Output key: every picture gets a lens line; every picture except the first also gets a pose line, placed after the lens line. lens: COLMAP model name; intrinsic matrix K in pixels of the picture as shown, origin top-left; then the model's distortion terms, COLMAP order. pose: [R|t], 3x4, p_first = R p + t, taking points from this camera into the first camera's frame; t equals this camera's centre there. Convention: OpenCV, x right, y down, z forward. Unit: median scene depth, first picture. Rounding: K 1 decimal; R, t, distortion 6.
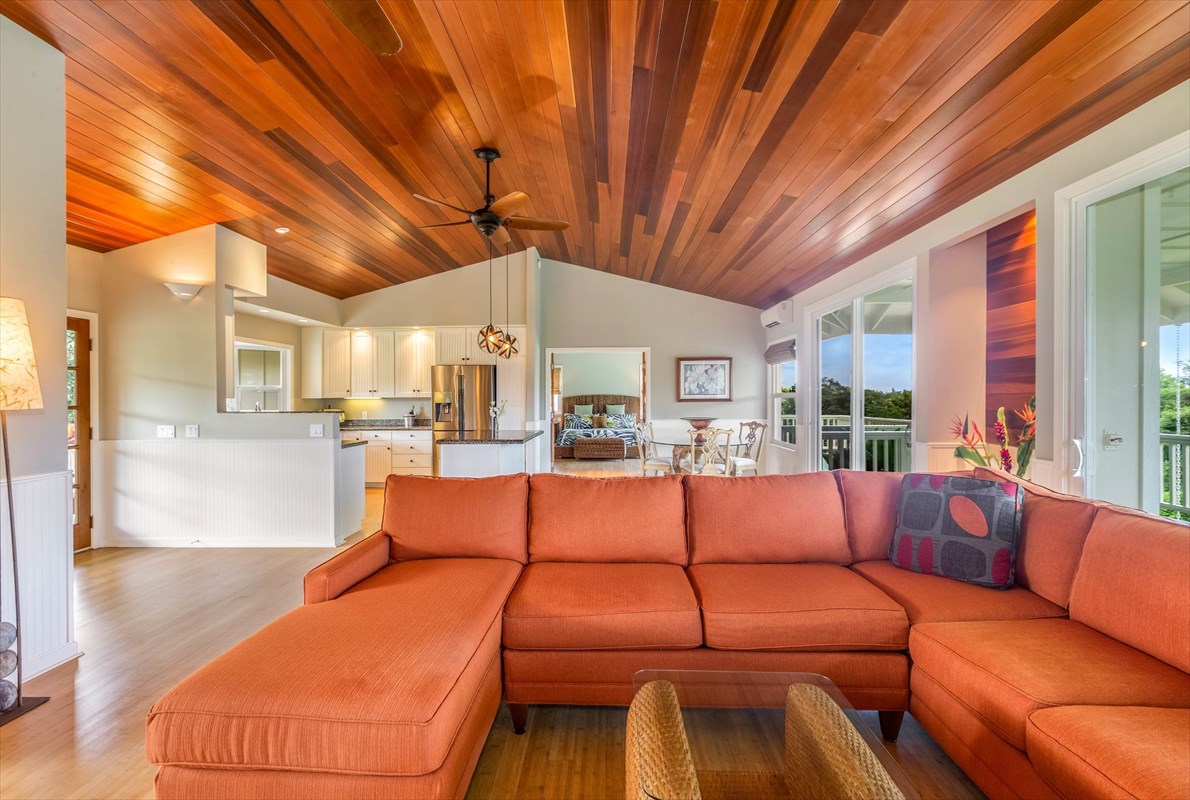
lens RADIAL K [[542.6, 0, 594.2], [0, 542.6, 396.2], [0, 0, 1]] dist [0.000762, 0.000365]
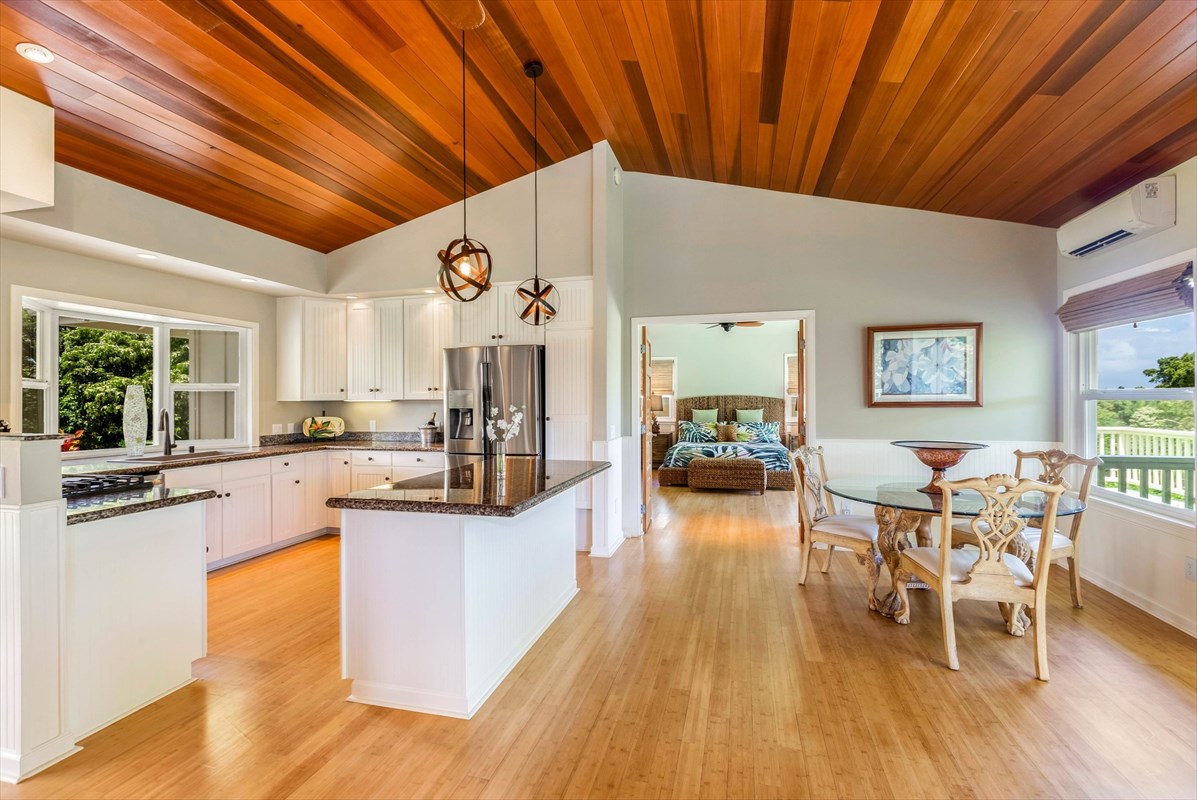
lens RADIAL K [[545.8, 0, 597.7], [0, 545.8, 396.1], [0, 0, 1]] dist [0.000762, 0.000365]
pose [[0.973596, -0.002098, -0.228267, 0.014056], [0.001325, 0.999993, -0.003539, 0.000603], [0.228273, 0.003143, 0.973592, 0.414745]]
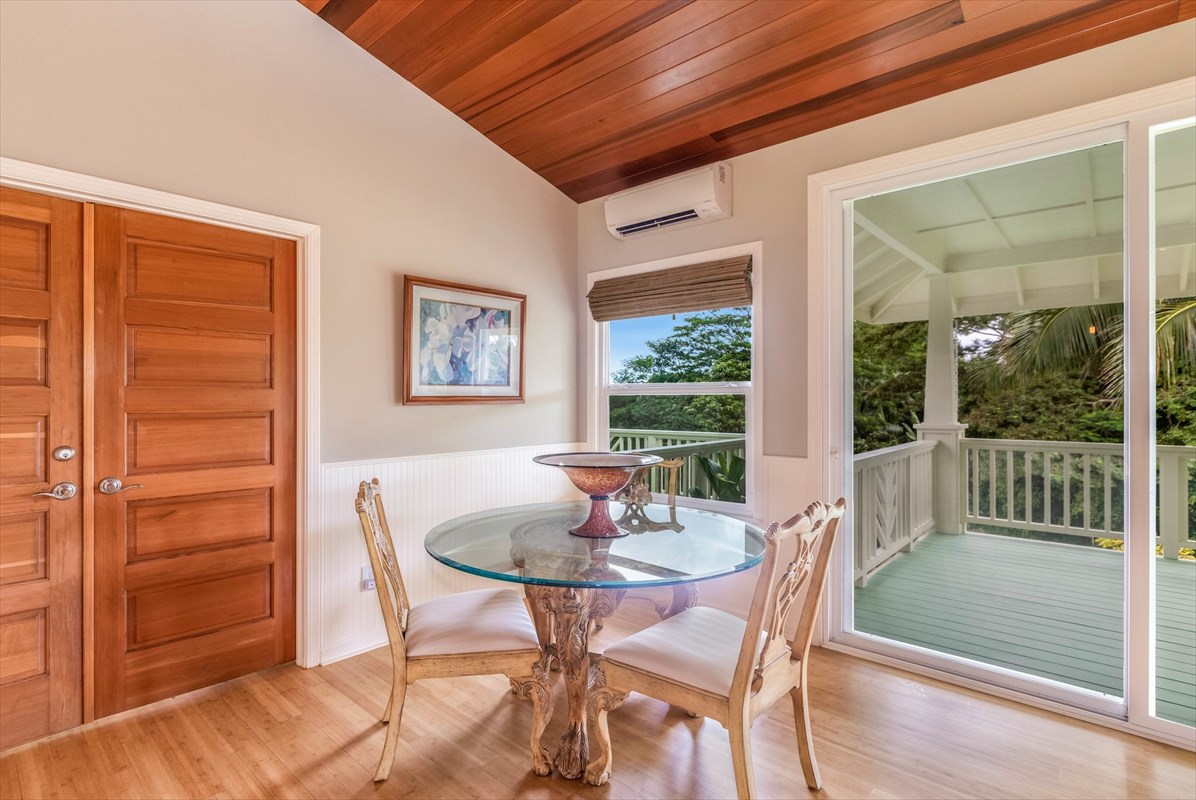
lens RADIAL K [[582.2, 0, 598.0], [0, 582.2, 392.2], [0, 0, 1]] dist [-0.000335, 0.000219]
pose [[0.639720, 0.011945, 0.768515, -0.049016], [-0.002748, 0.999908, -0.013254, 0.007291], [-0.768603, 0.006367, 0.639694, 0.695144]]
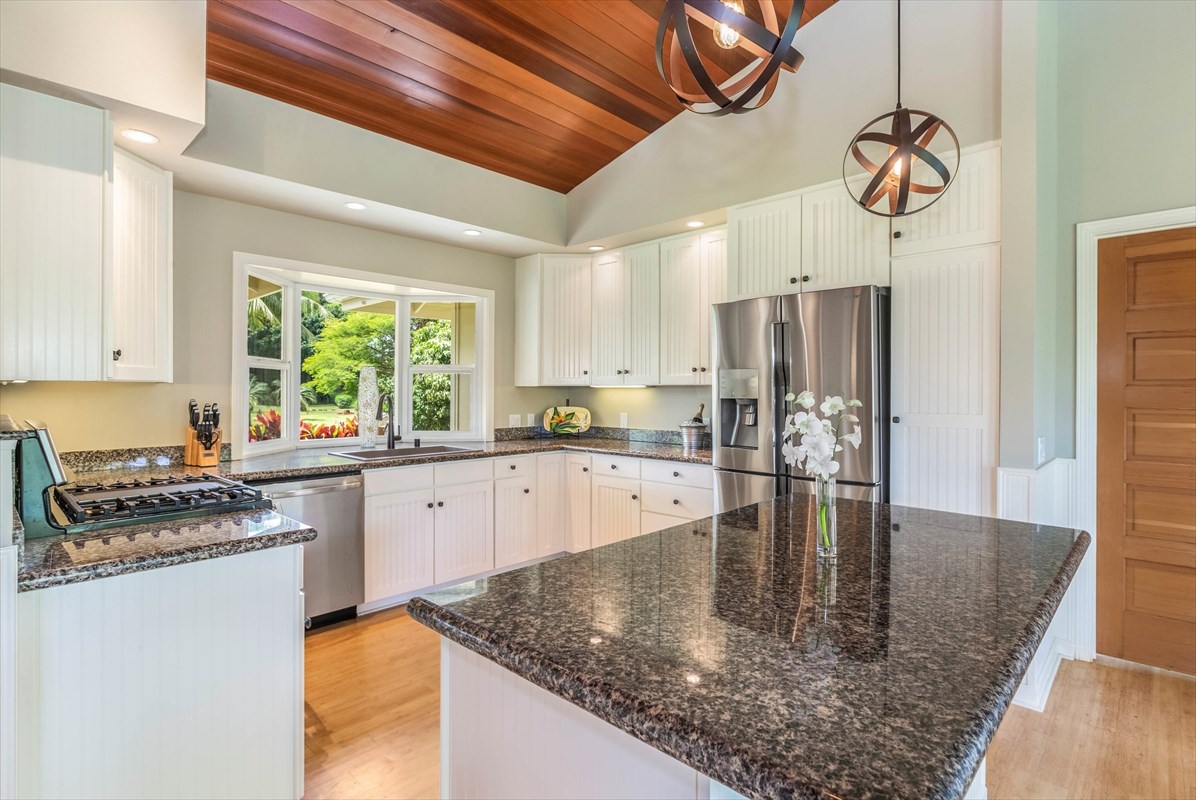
lens RADIAL K [[582.2, 0, 598.0], [0, 582.2, 392.2], [0, 0, 1]] dist [-0.000335, 0.000219]
pose [[0.745060, 0.008431, -0.666945, -0.074380], [-0.005259, 0.999963, 0.006766, 0.005310], [0.666977, -0.001534, 0.745077, 0.602070]]
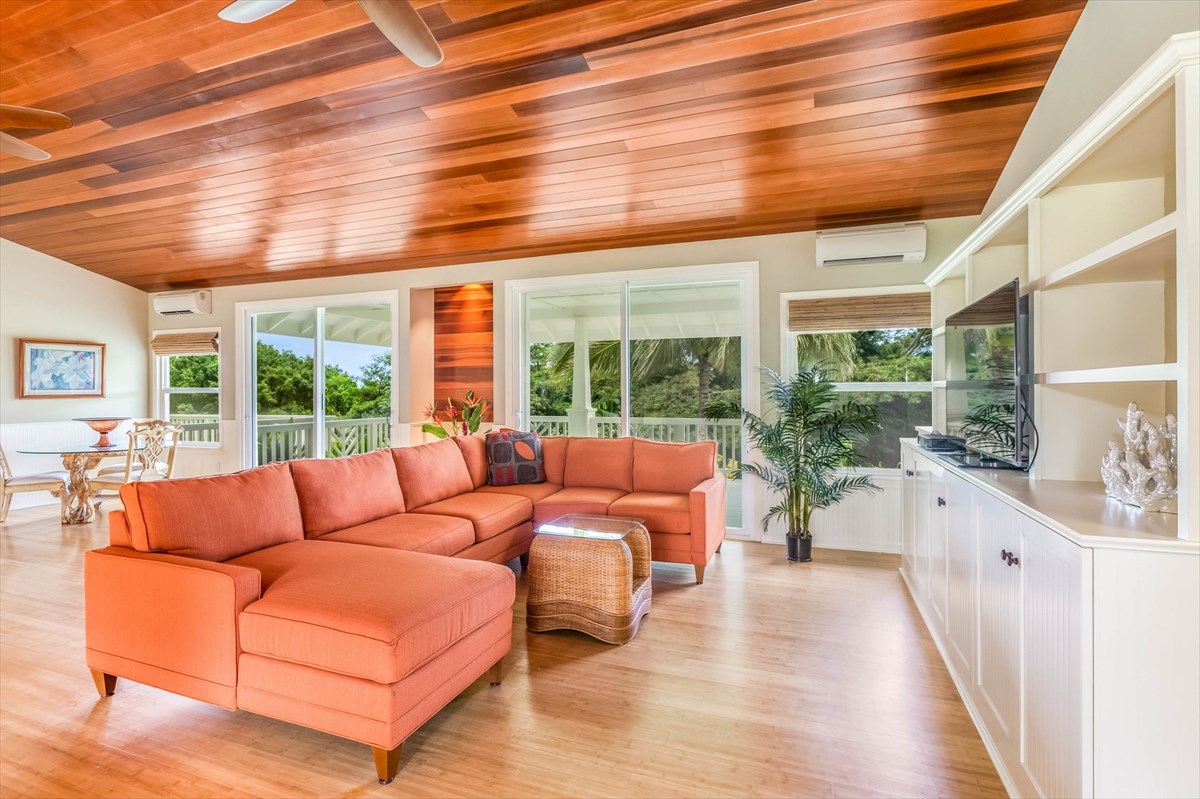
lens RADIAL K [[579.1, 0, 593.9], [0, 579.1, 393.3], [0, 0, 1]] dist [-0.001384, -0.000006]
pose [[0.329111, -0.001469, 0.944290, -0.333921], [0.001732, 0.999998, 0.000952, 0.003158], [-0.944290, 0.001322, 0.329113, 0.020876]]
